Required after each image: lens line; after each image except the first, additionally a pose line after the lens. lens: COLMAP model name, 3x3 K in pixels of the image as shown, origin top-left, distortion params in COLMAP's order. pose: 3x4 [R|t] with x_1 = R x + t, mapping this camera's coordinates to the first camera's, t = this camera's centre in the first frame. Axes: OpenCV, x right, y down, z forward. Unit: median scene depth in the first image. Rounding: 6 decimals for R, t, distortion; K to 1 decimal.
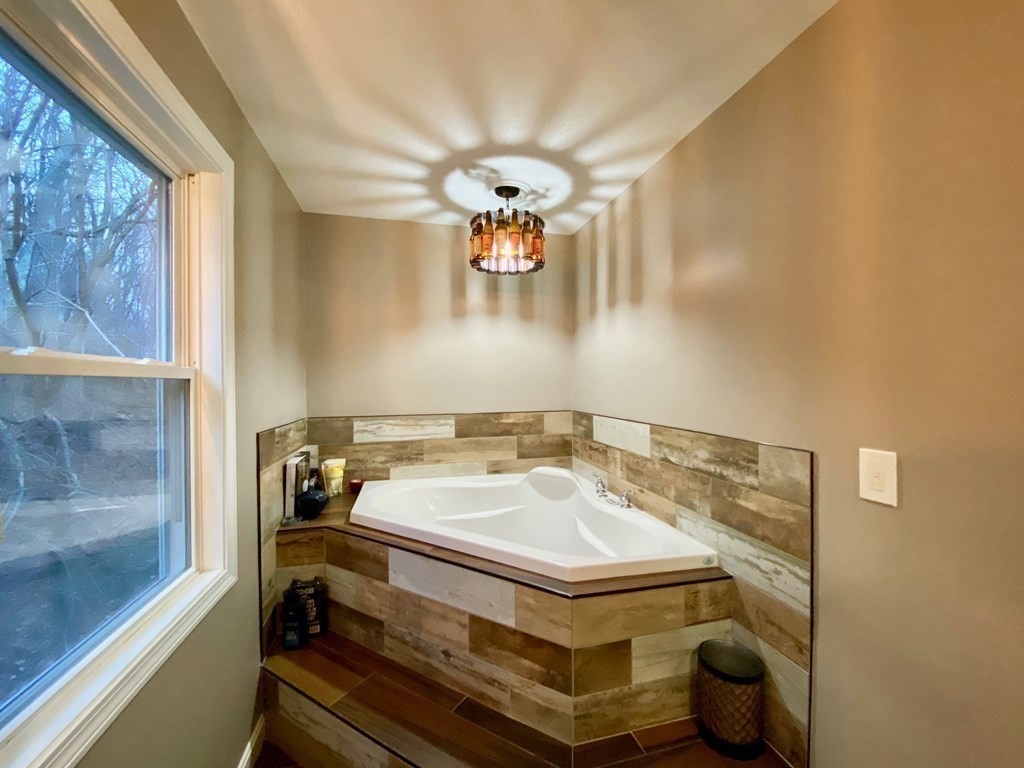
lens RADIAL K [[418.8, 0, 509.7], [0, 418.8, 376.1], [0, 0, 1]] dist [0.001694, -0.006643]
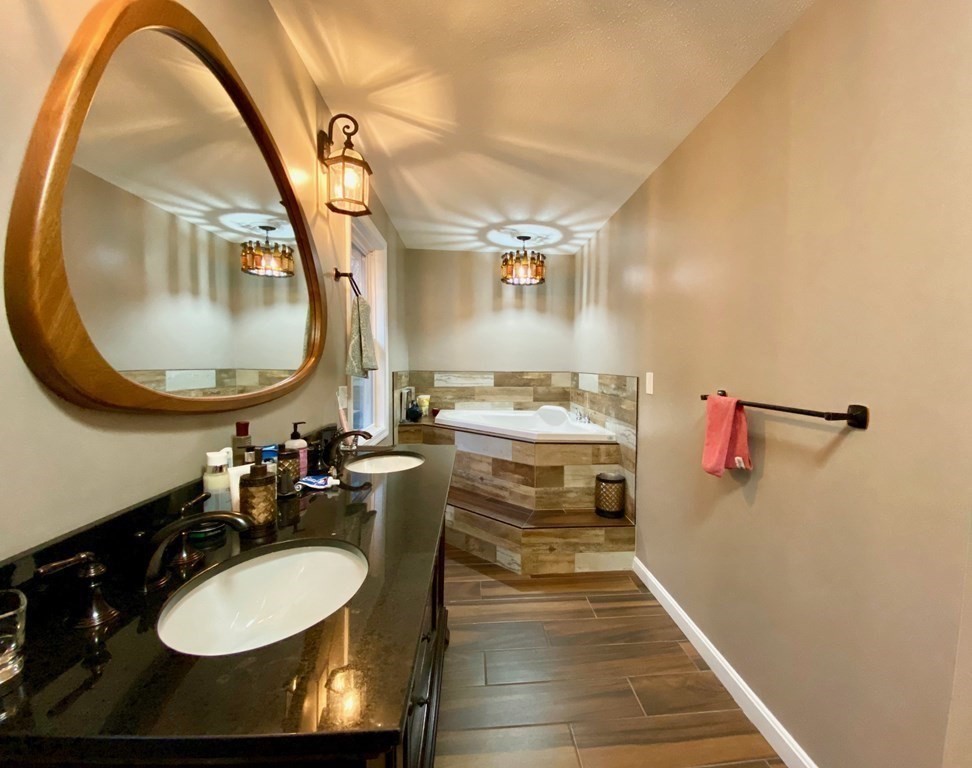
lens RADIAL K [[420.7, 0, 495.9], [0, 420.7, 387.4], [0, 0, 1]] dist [-0.029402, -0.003194]
pose [[0.984742, 0.026661, -0.171965, 0.205610], [-0.015258, 0.997617, 0.067293, 0.056106], [0.173350, -0.063642, 0.982802, -0.781469]]
